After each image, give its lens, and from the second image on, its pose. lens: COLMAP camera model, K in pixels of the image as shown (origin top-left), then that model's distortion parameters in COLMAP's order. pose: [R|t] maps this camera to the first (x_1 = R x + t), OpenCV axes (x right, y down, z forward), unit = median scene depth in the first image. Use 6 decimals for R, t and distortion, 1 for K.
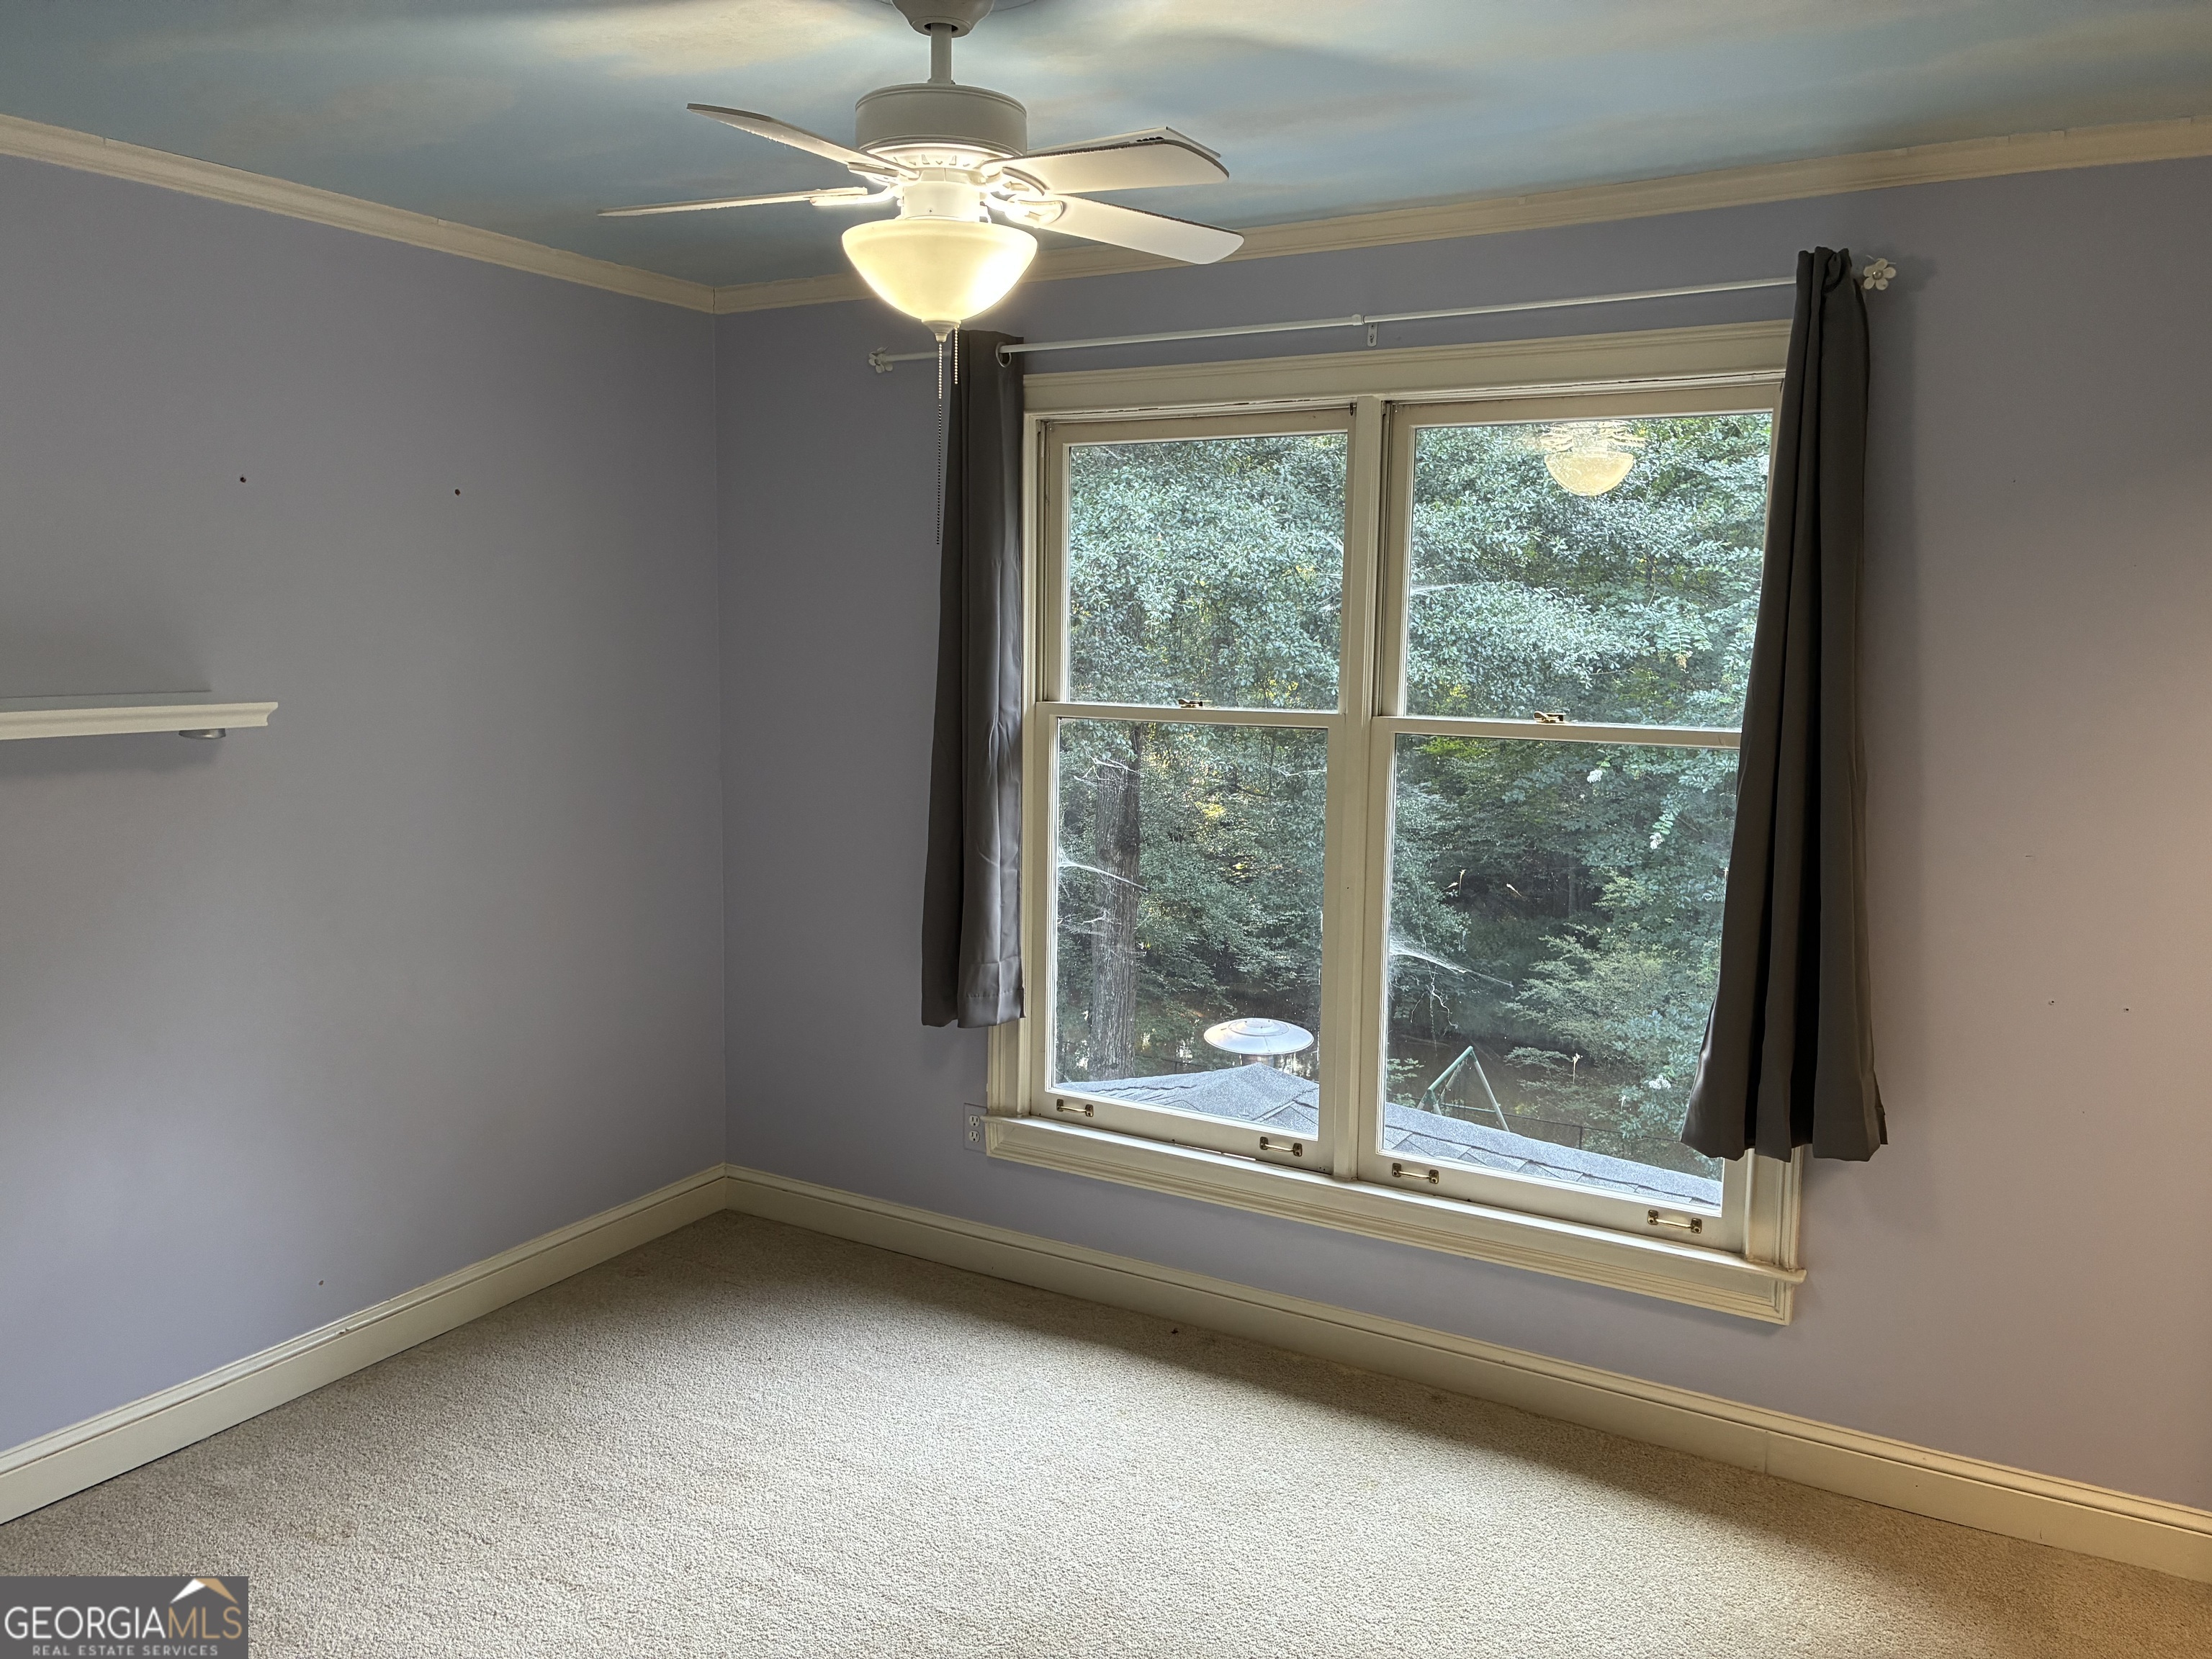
lens RADIAL K [[1683.1, 0, 1106.0], [0, 1683.1, 829.5], [0, 0, 1]] dist [0.014408, -0.004304]
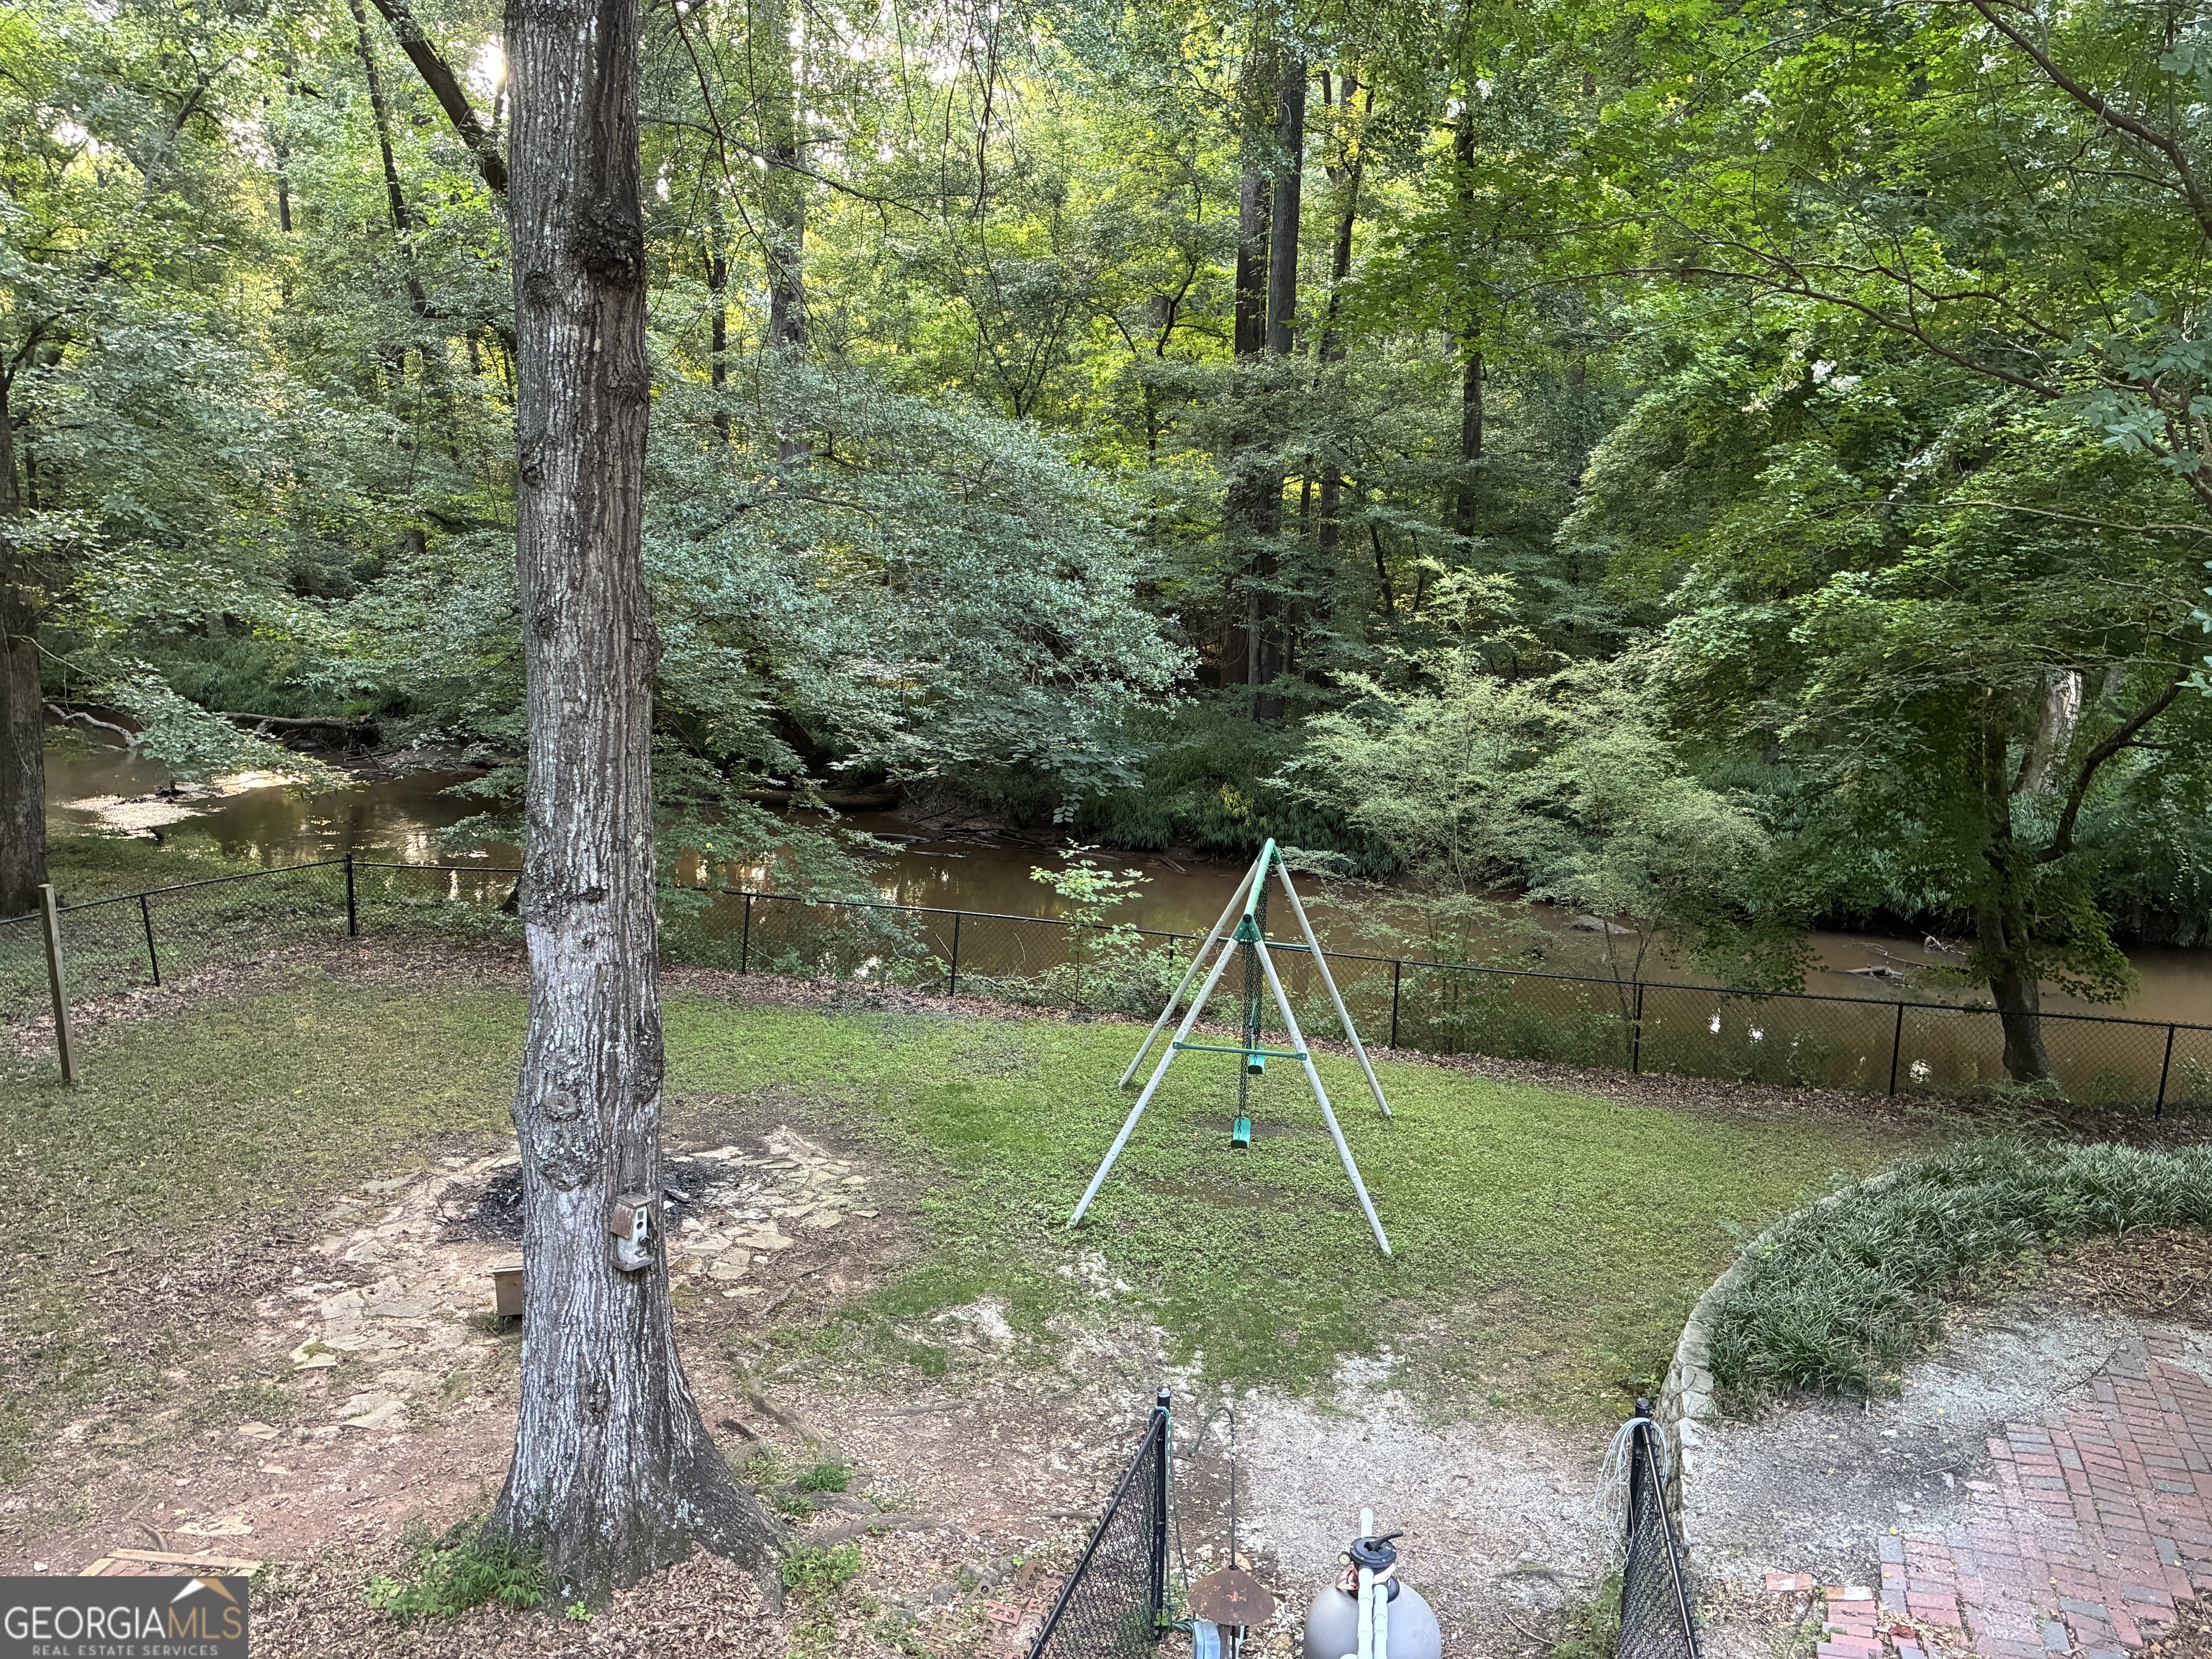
lens RADIAL K [[1683.1, 0, 1106.0], [0, 1683.1, 829.5], [0, 0, 1]] dist [0.014408, -0.004304]
pose [[0.966608, -0.036635, 0.253628, 0.012914], [0.011443, 0.994912, 0.100096, 0.060206], [-0.256005, -0.093852, 0.962109, 0.411923]]
